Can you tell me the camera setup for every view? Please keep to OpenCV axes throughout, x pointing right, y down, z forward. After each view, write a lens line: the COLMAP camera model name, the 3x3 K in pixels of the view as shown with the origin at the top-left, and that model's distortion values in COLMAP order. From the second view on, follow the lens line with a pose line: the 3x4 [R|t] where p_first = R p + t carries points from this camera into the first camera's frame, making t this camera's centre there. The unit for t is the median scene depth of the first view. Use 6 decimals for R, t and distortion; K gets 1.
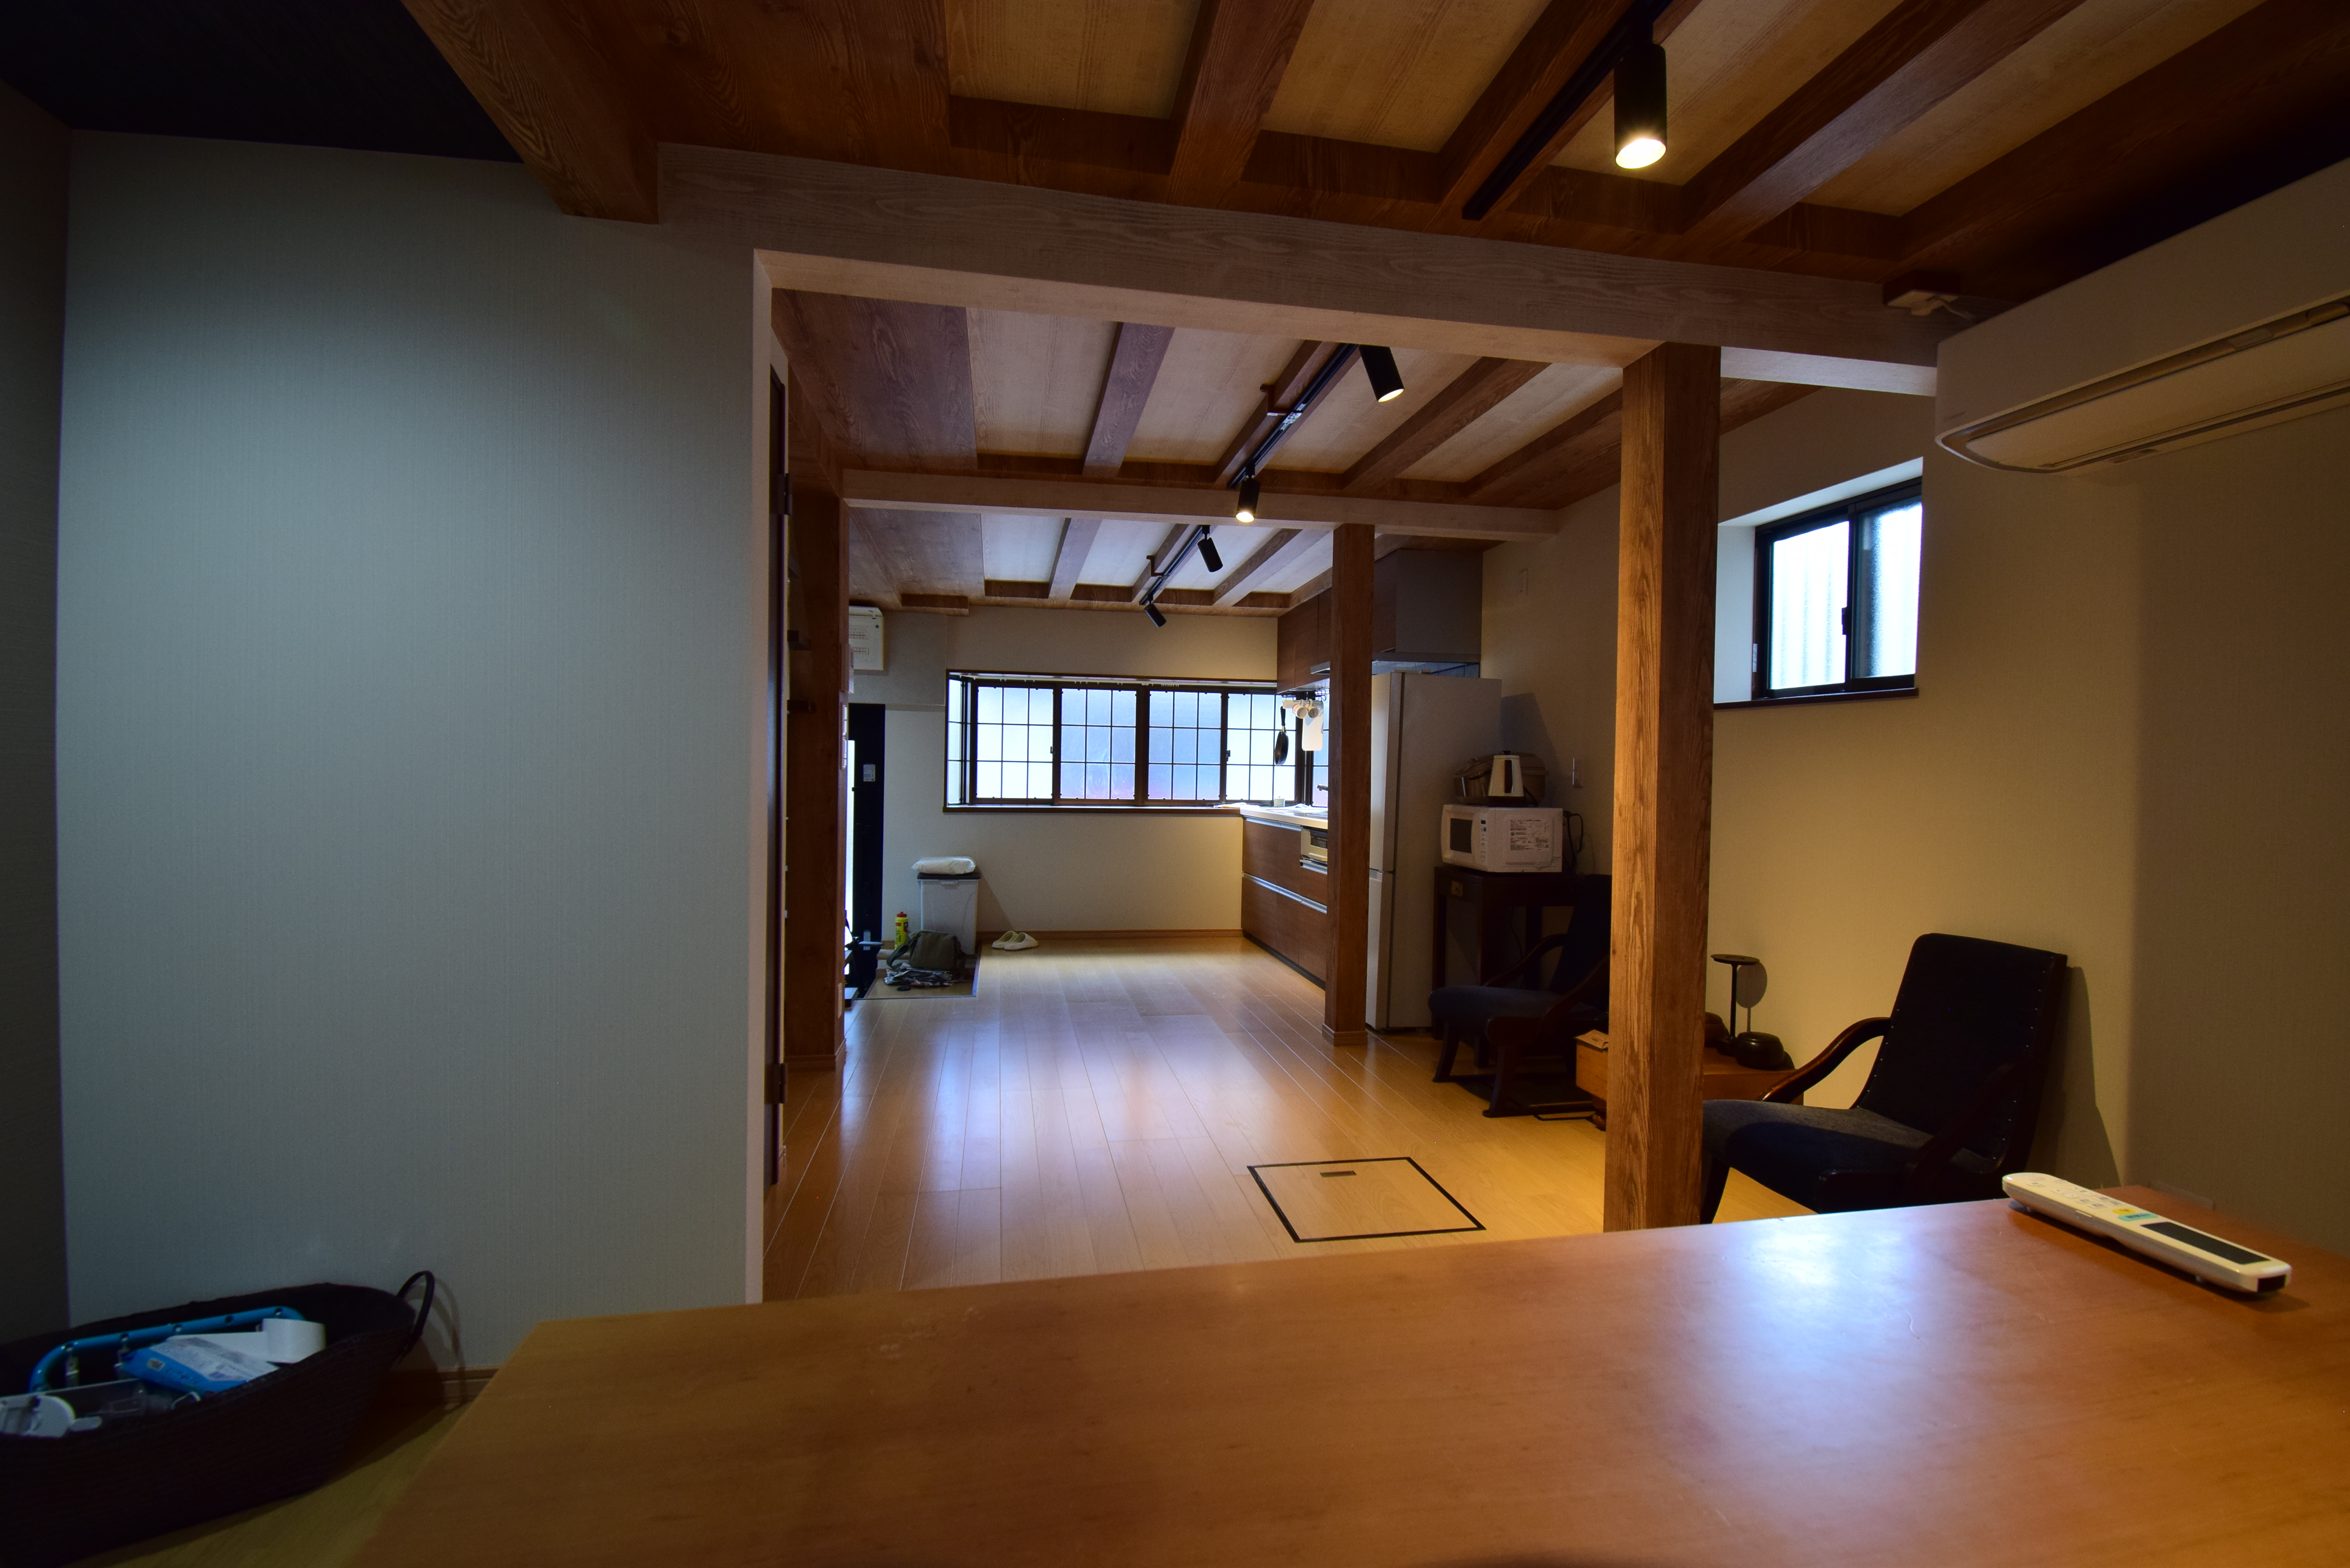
lens RADIAL K [[1041.8, 0, 1189.7], [0, 1041.8, 794.0], [0, 0, 1]] dist [0.020137, -0.026954]
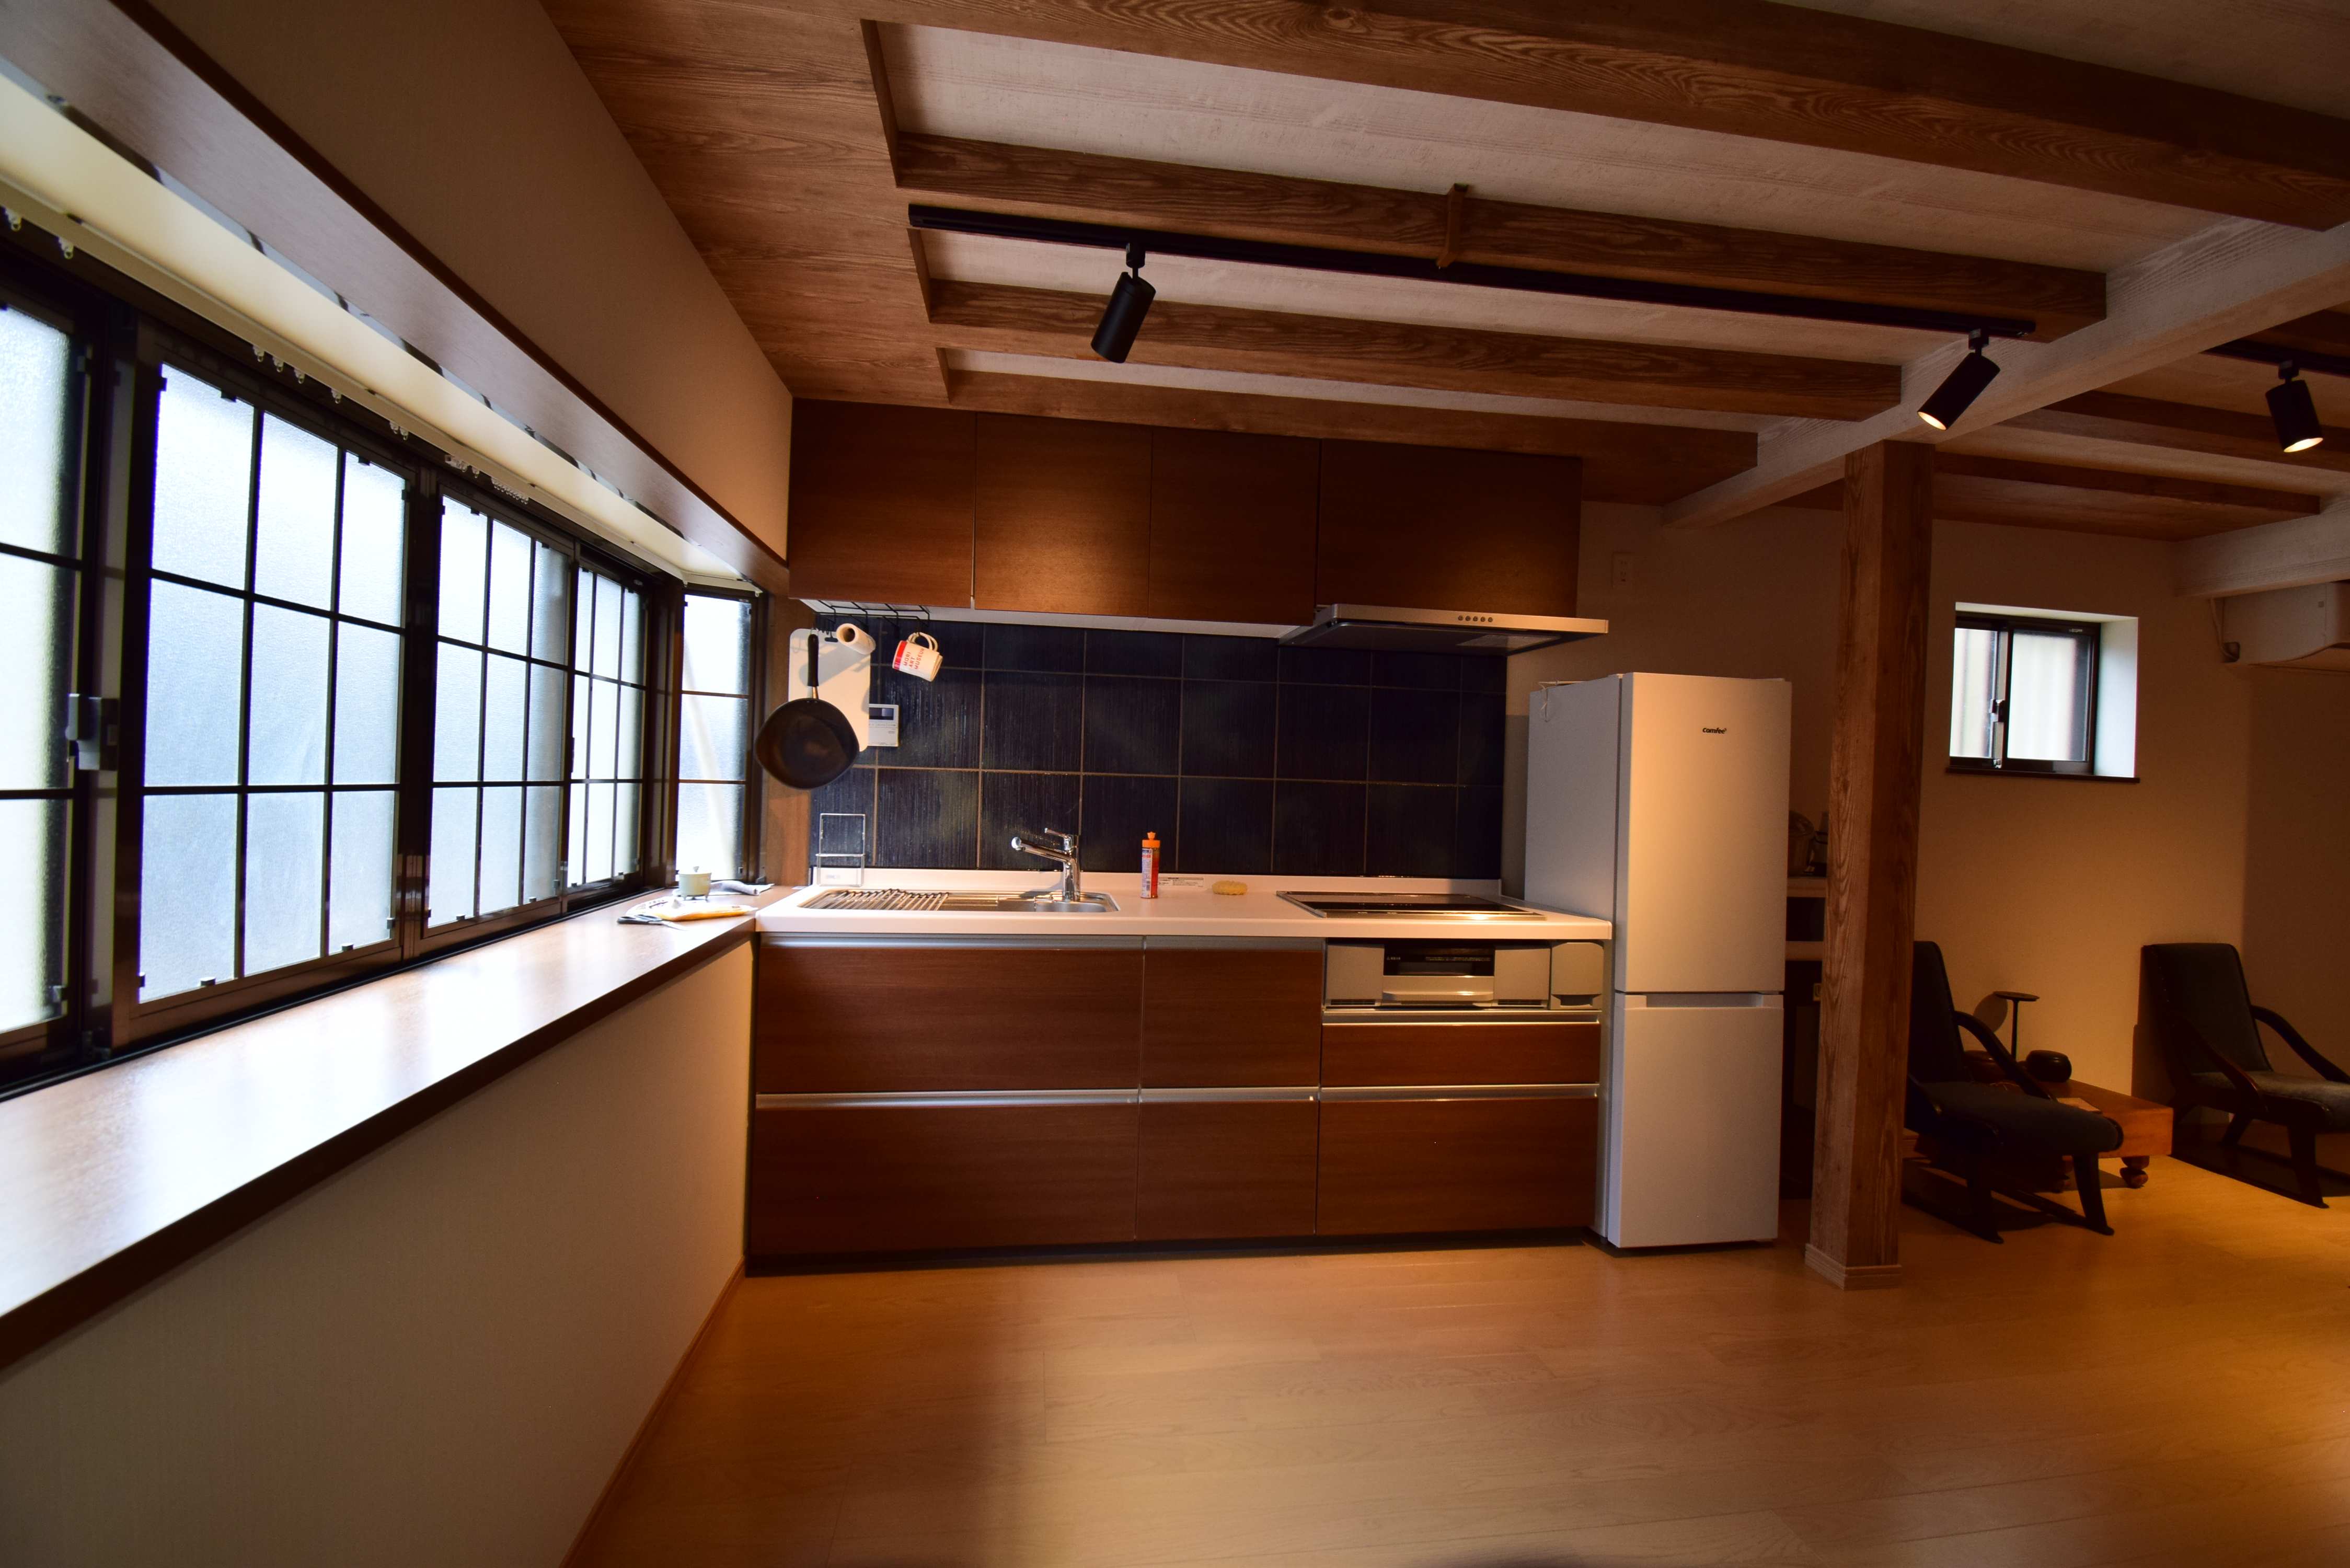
lens RADIAL K [[1041.8, 0, 1189.7], [0, 1041.8, 794.0], [0, 0, 1]] dist [0.020137, -0.026954]
pose [[0.031800, -0.026771, 0.999136, -0.478699], [-0.013073, 0.999545, 0.027198, -0.061780], [-0.999409, -0.013927, 0.031435, 1.382794]]
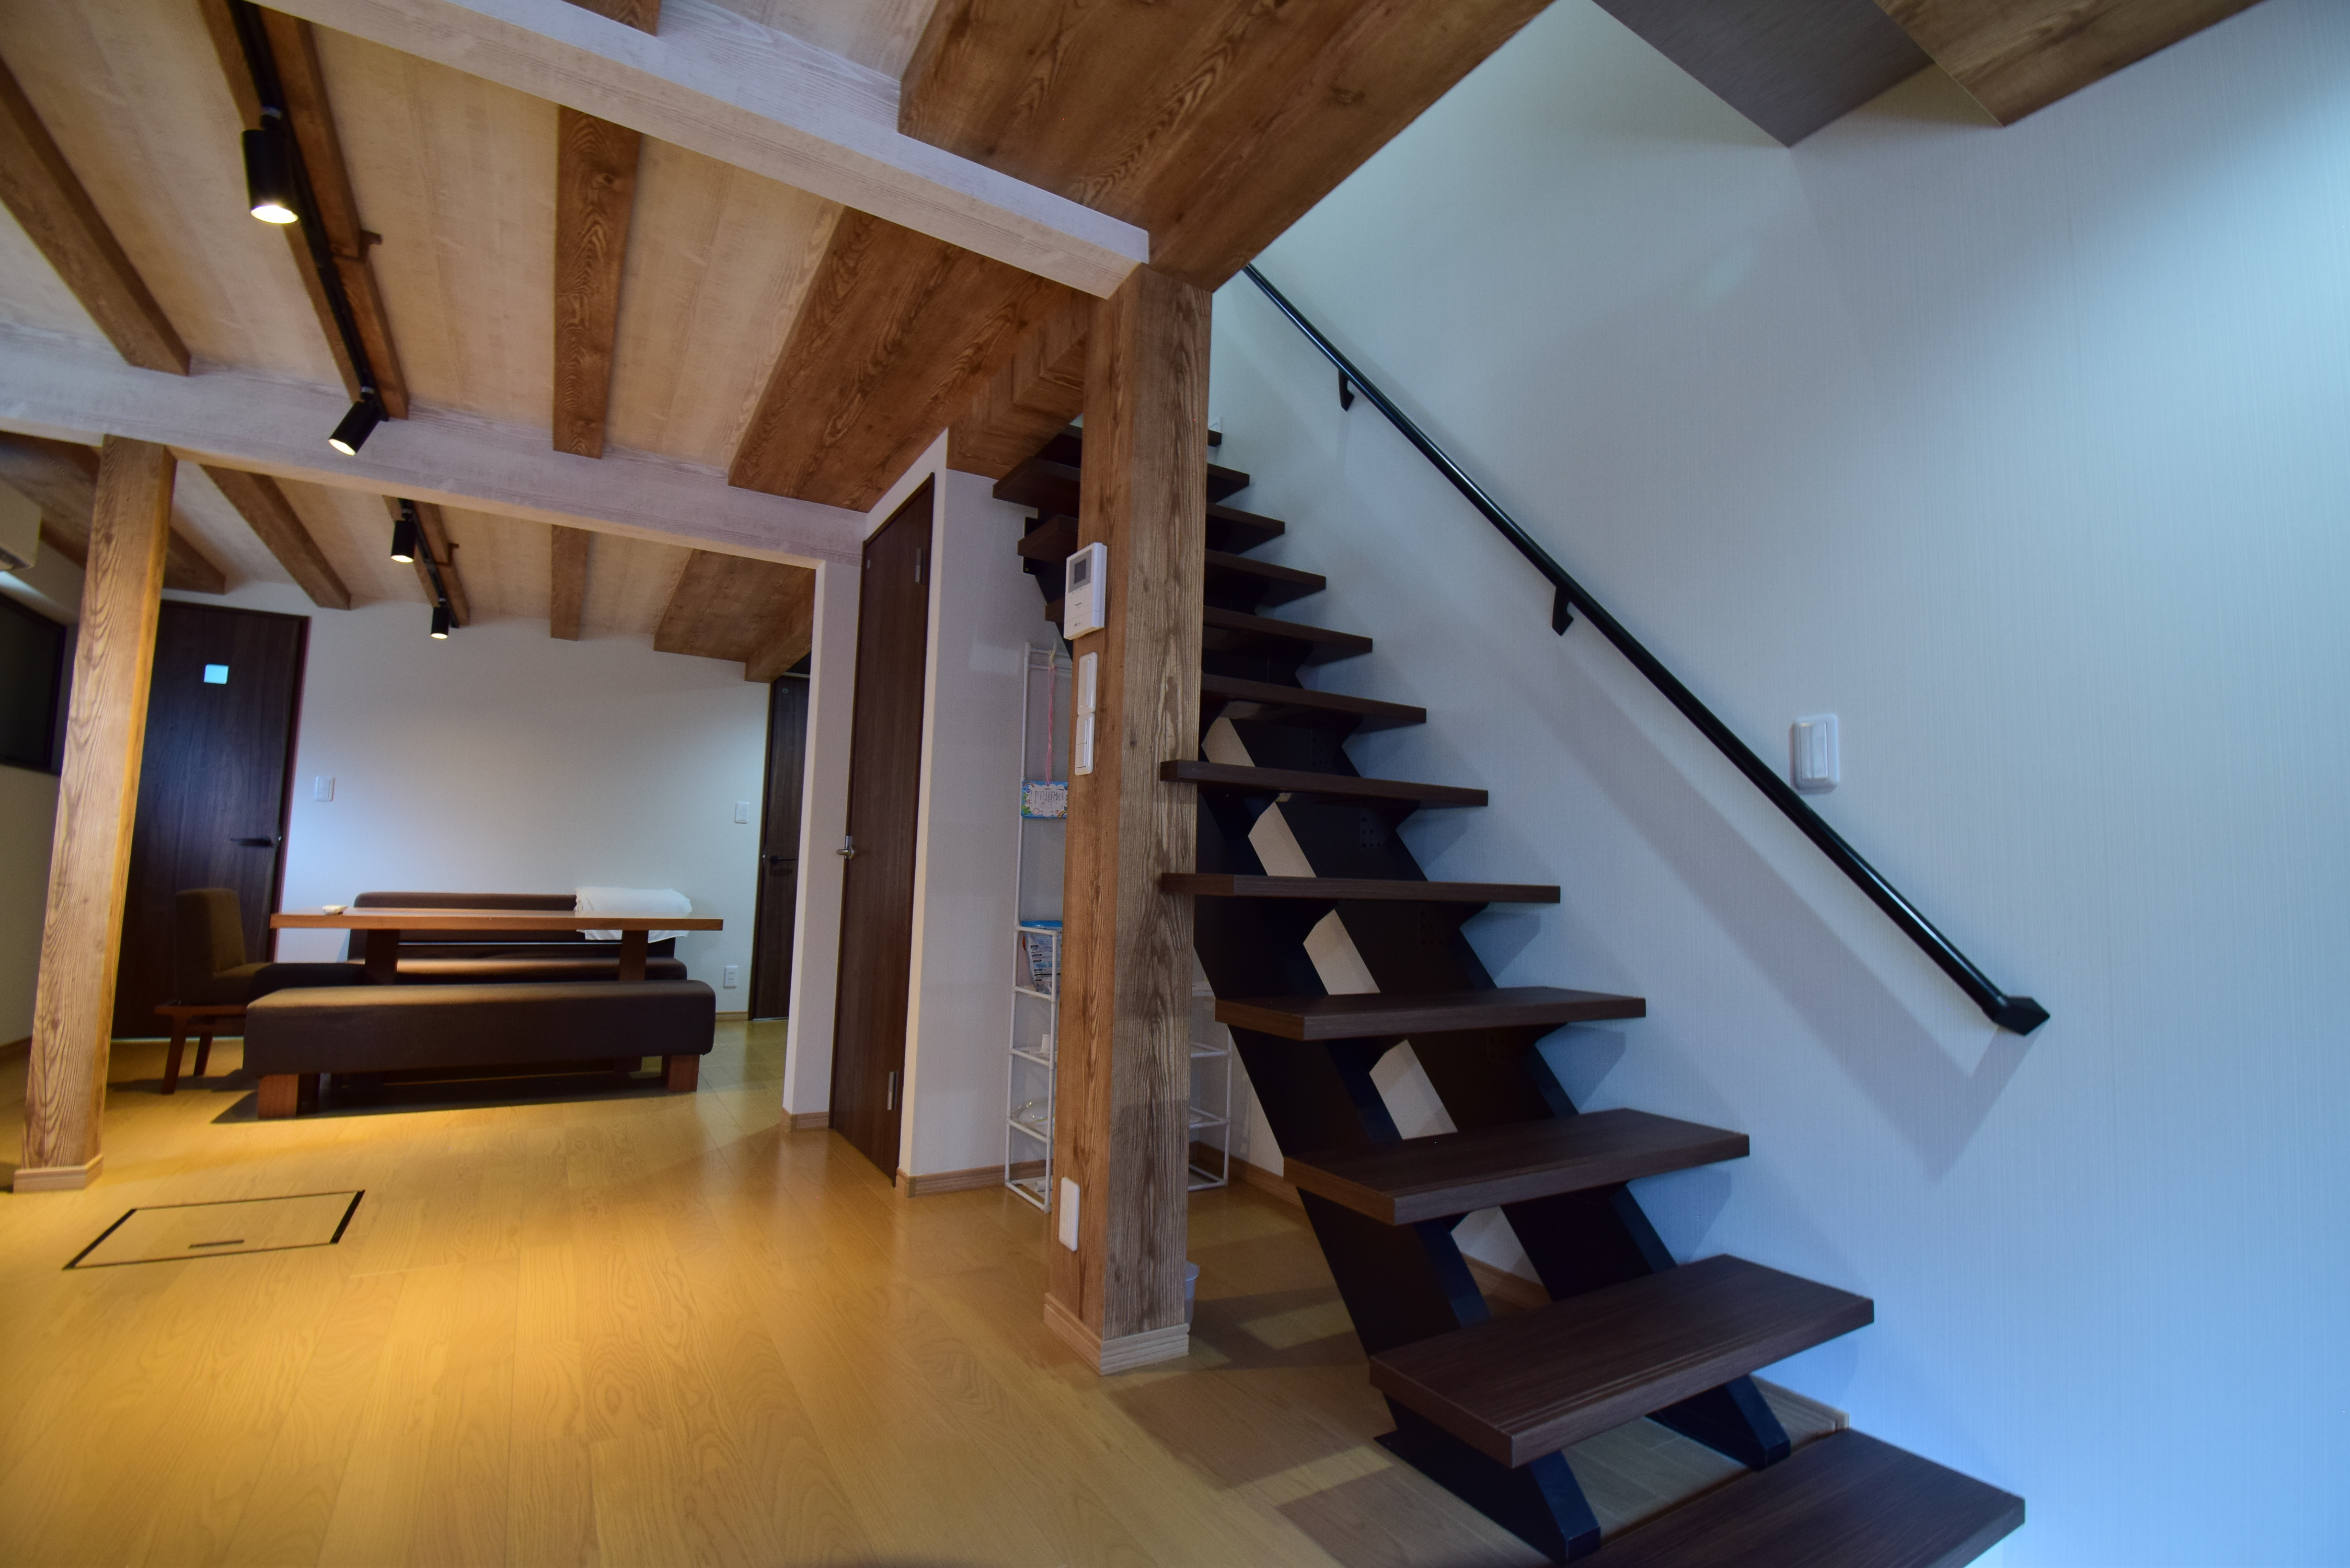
lens RADIAL K [[1036.5, 0, 1190.0], [0, 1036.5, 794.5], [0, 0, 1]] dist [0.017837, -0.026636]
pose [[-0.930713, -0.073872, -0.358213, -0.171432], [-0.049887, 0.995877, -0.075759, 0.022544], [0.362332, -0.052640, -0.930561, 1.367694]]
